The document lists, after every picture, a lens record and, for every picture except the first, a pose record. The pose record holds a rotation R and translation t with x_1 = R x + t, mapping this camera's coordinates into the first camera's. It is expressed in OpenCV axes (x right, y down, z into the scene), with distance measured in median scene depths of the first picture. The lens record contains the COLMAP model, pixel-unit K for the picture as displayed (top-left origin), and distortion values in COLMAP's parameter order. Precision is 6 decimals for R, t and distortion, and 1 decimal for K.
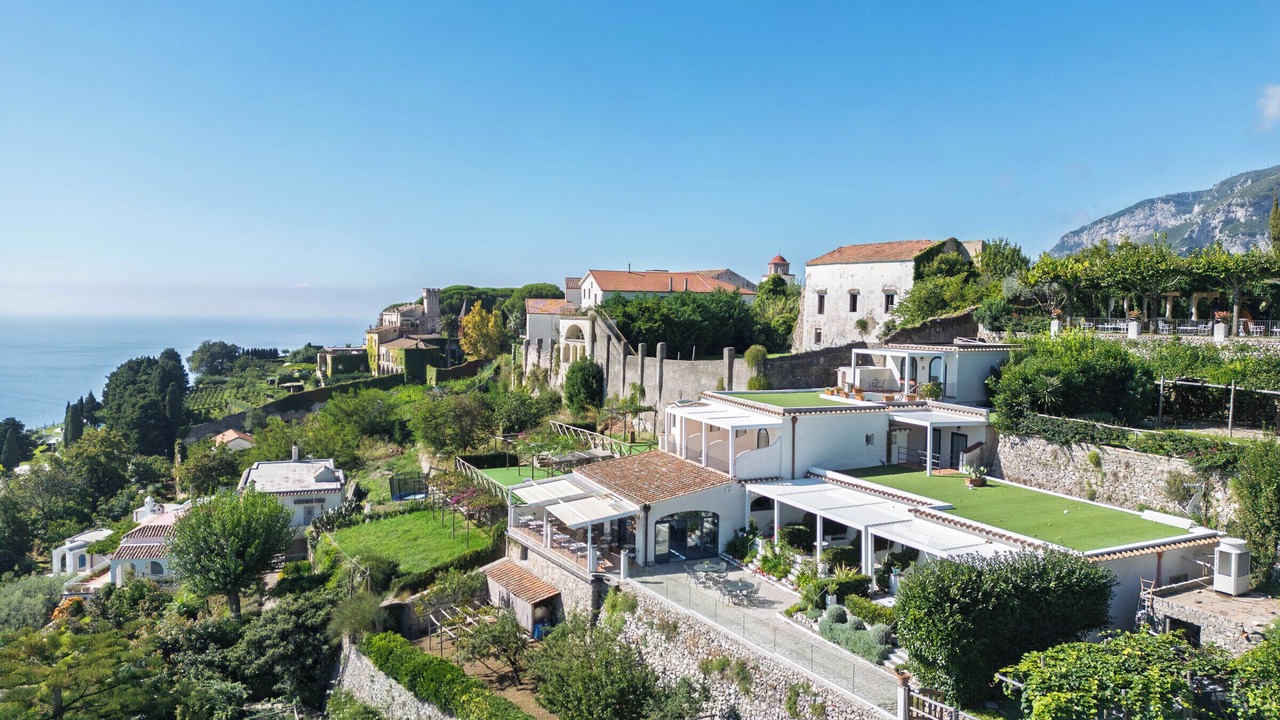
lens RADIAL K [[896.8, 0, 640.0], [0, 896.8, 360.0], [0, 0, 1]] dist [0.086189, -0.114473]
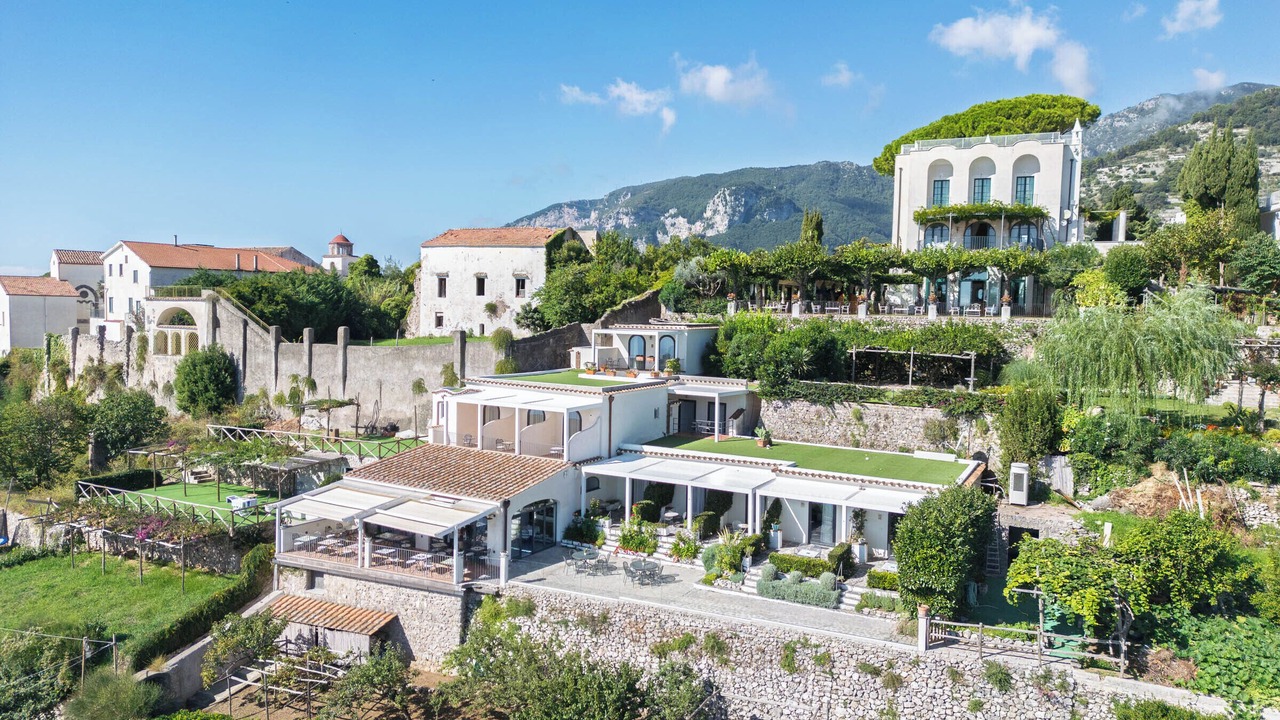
lens RADIAL K [[896.8, 0, 640.0], [0, 896.8, 360.0], [0, 0, 1]] dist [0.086189, -0.114473]
pose [[0.822822, -0.033199, 0.567328, -0.337588], [0.025938, 0.999446, 0.020865, 0.003272], [-0.567706, -0.002453, 0.823227, 0.143895]]
